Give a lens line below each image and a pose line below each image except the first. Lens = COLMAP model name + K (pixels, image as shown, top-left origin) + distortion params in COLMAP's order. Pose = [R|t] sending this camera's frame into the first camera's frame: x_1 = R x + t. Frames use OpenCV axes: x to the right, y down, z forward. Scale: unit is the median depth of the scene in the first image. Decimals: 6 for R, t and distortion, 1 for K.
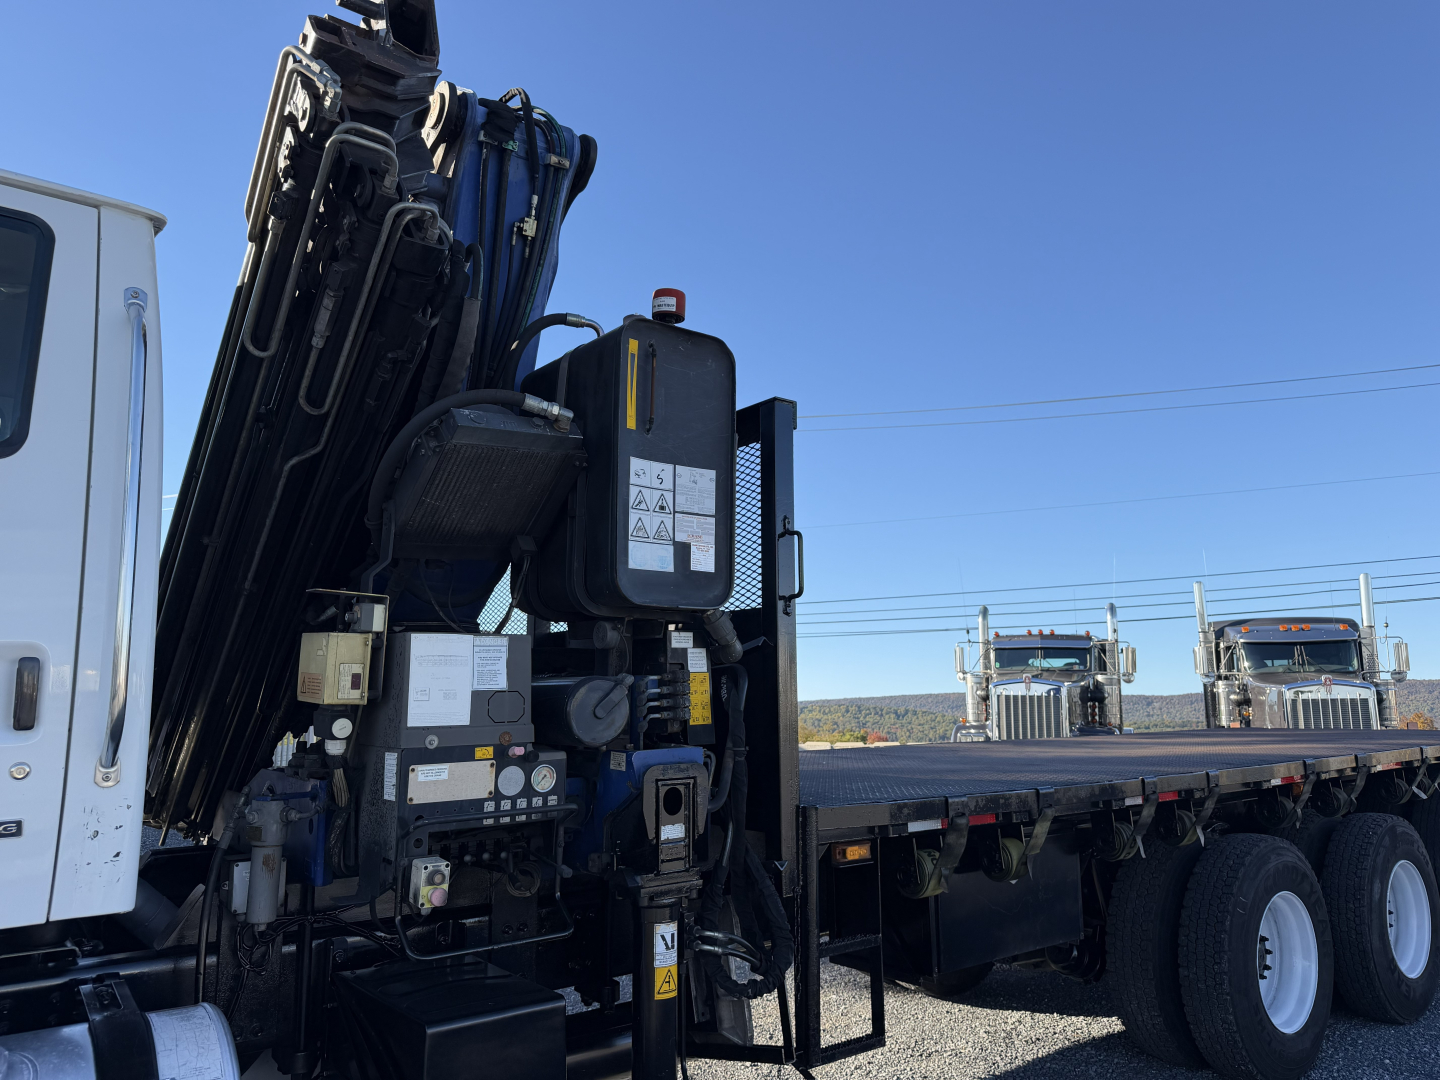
lens RADIAL K [[978.2, 0, 720.0], [0, 978.2, 540.0], [0, 0, 1]] dist [-0.001650, -0.025774]
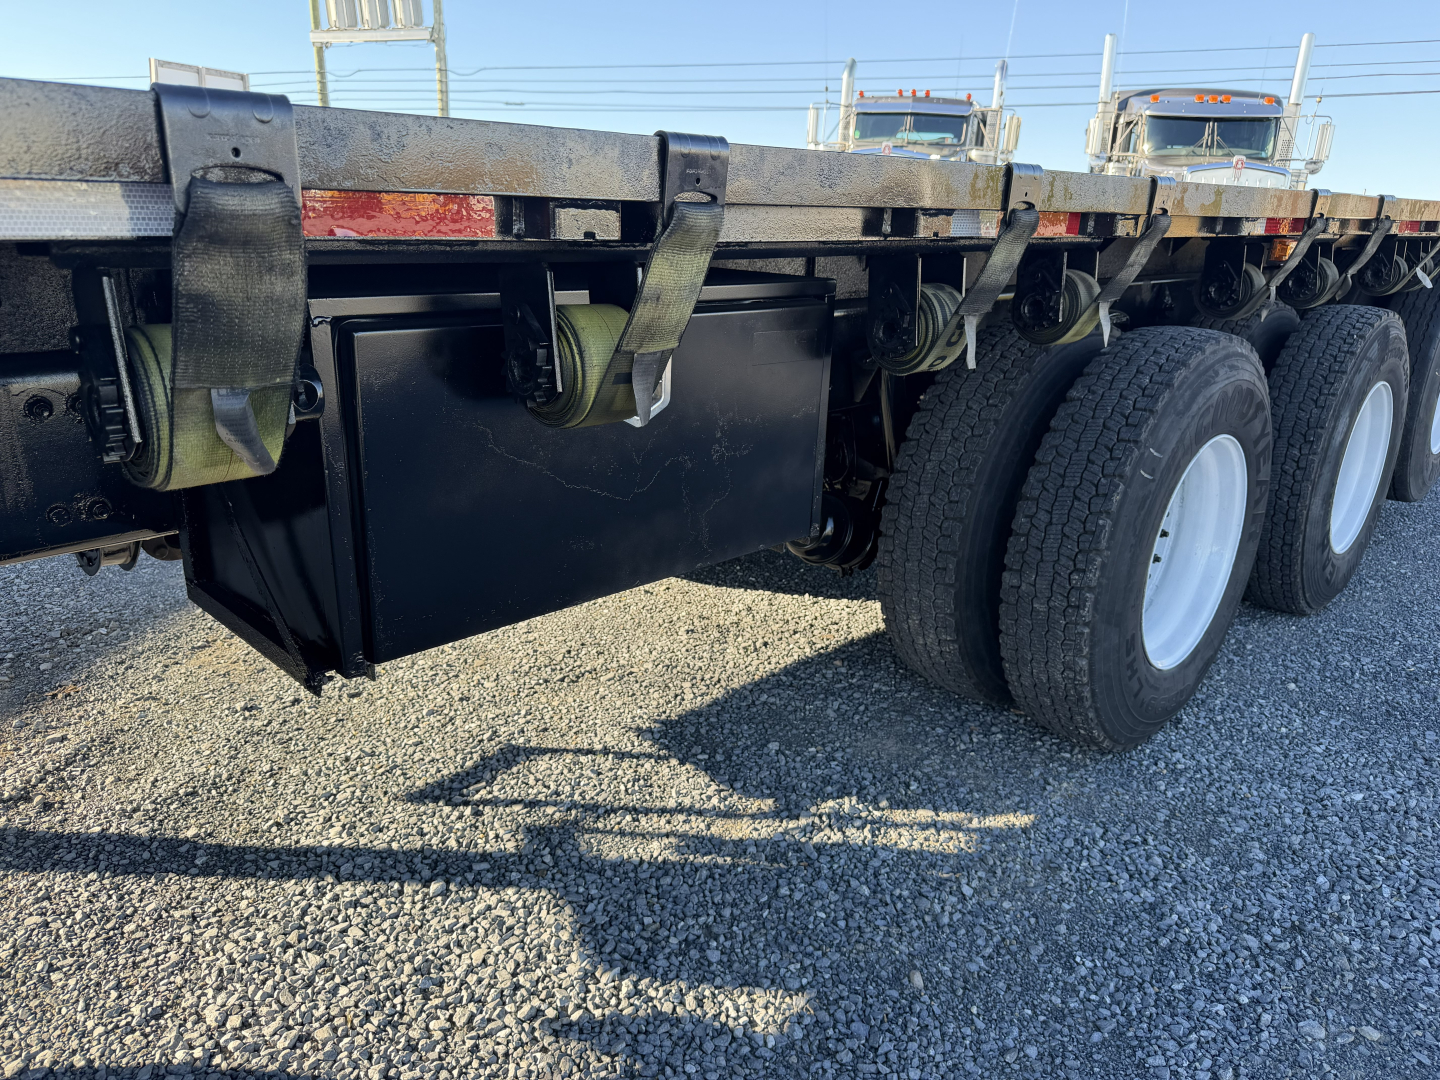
lens RADIAL K [[1039.8, 0, 720.0], [0, 1039.8, 540.0], [0, 0, 1]] dist [0.026070, -0.003039]
pose [[0.989173, -0.004126, 0.146698, 0.377387], [-0.065149, 0.883361, 0.464142, 0.275764], [-0.131502, -0.468674, 0.873528, 0.853392]]
